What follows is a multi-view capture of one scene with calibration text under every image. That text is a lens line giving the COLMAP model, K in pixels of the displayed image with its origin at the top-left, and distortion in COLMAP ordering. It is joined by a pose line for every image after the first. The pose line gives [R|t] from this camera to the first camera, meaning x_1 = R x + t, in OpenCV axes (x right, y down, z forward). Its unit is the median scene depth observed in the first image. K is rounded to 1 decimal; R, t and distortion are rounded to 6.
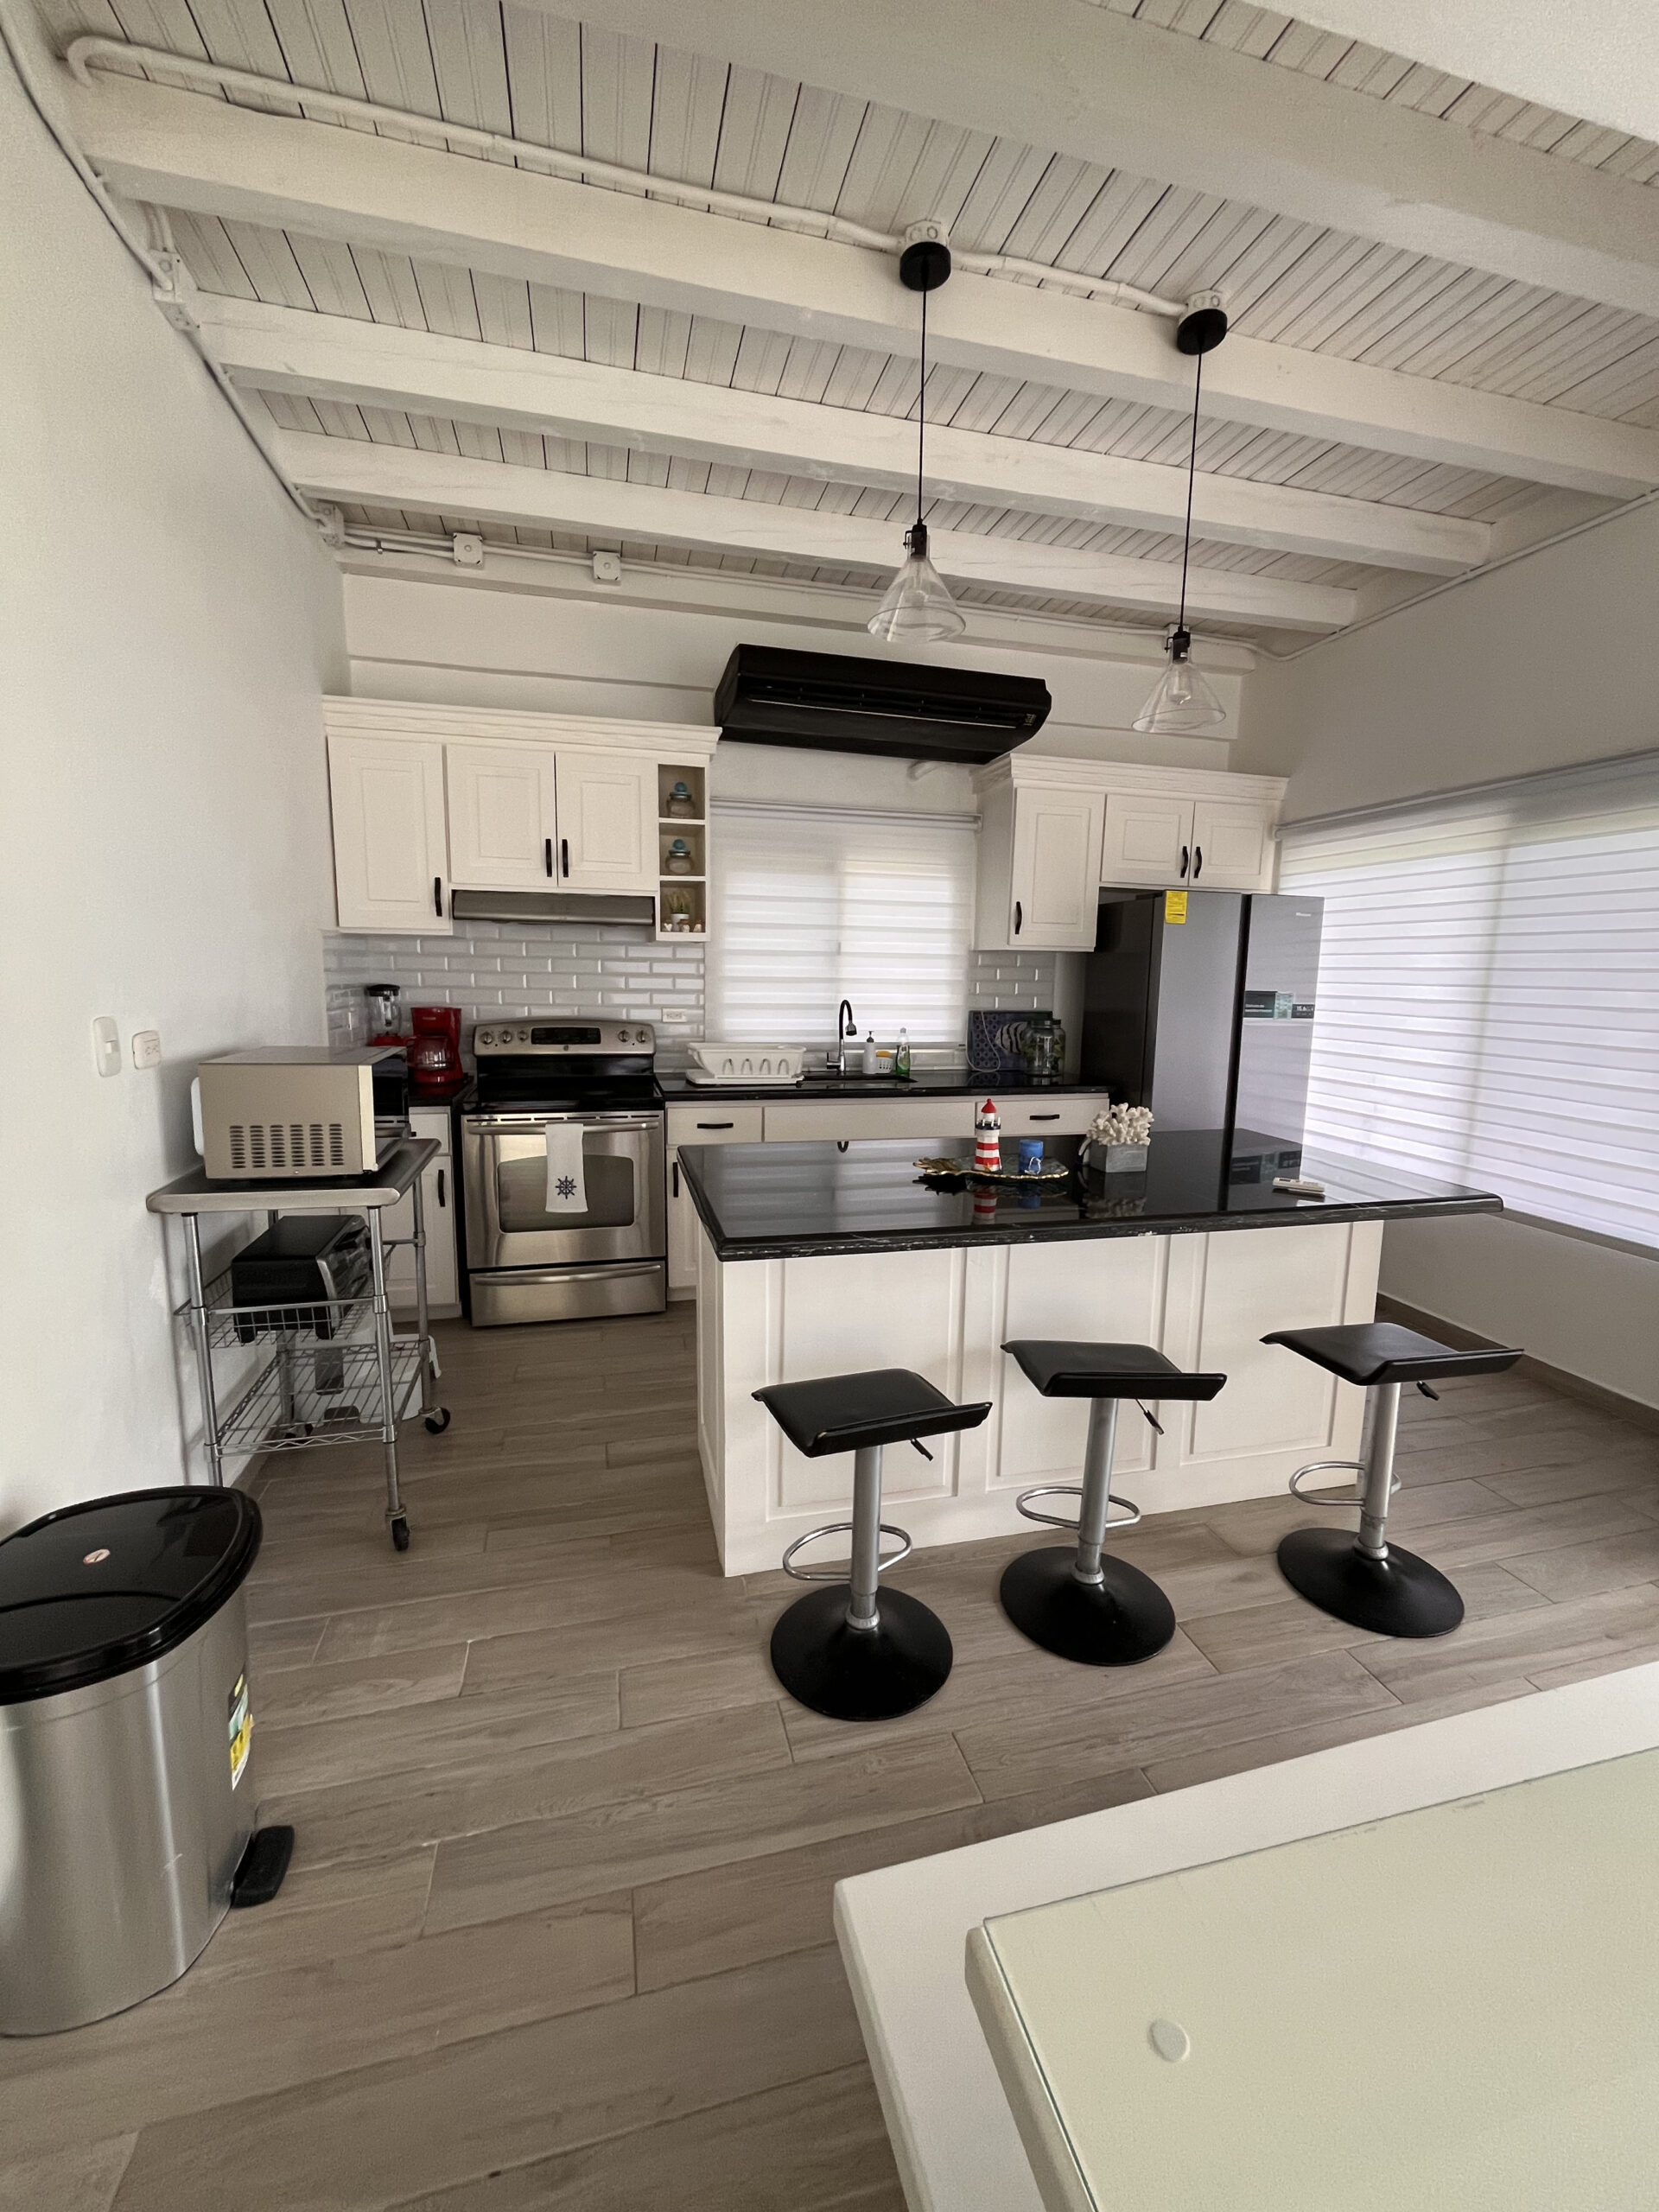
lens RADIAL K [[896.8, 0, 829.5], [0, 896.8, 1105.5], [0, 0, 1]] dist [0.002360, 0.000043]
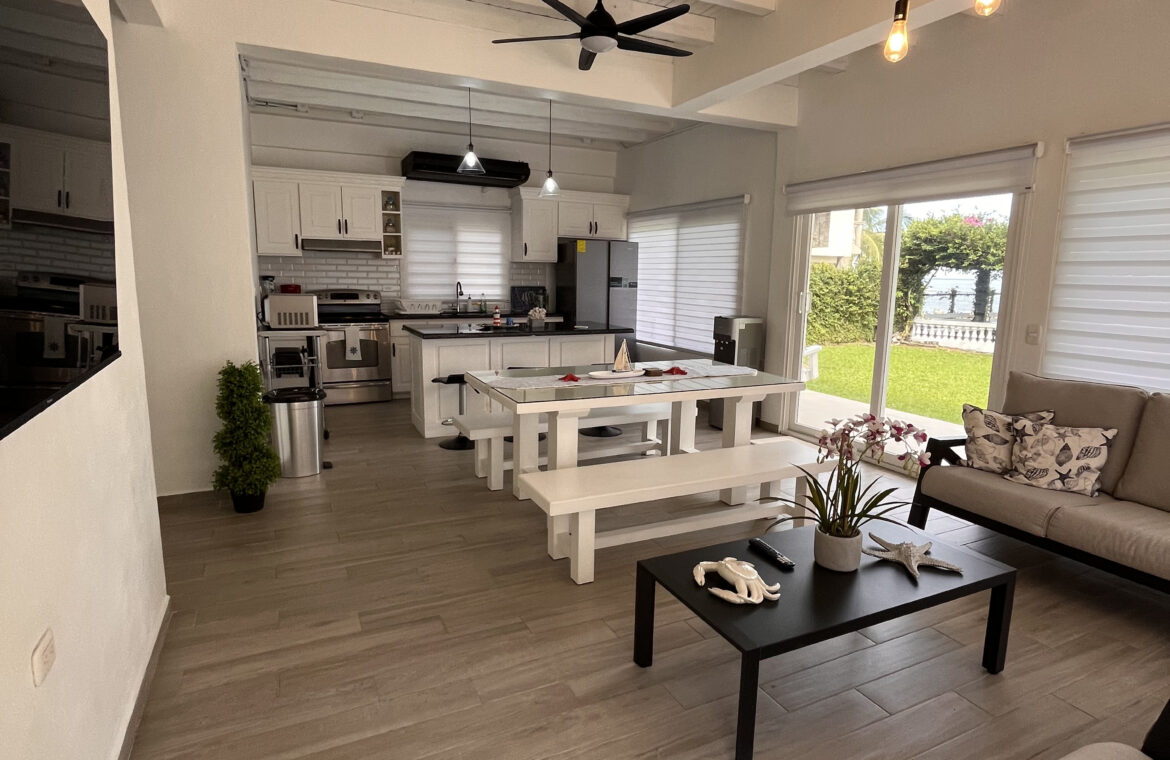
lens RADIAL K [[637.6, 0, 585.0], [0, 637.6, 378.3], [0, 0, 1]] dist [-0.017471, 0.000422]
pose [[0.981223, -0.032867, 0.190054, 0.017853], [0.030280, 0.999405, 0.016501, 0.138232], [-0.190484, -0.010437, 0.981635, -0.843464]]
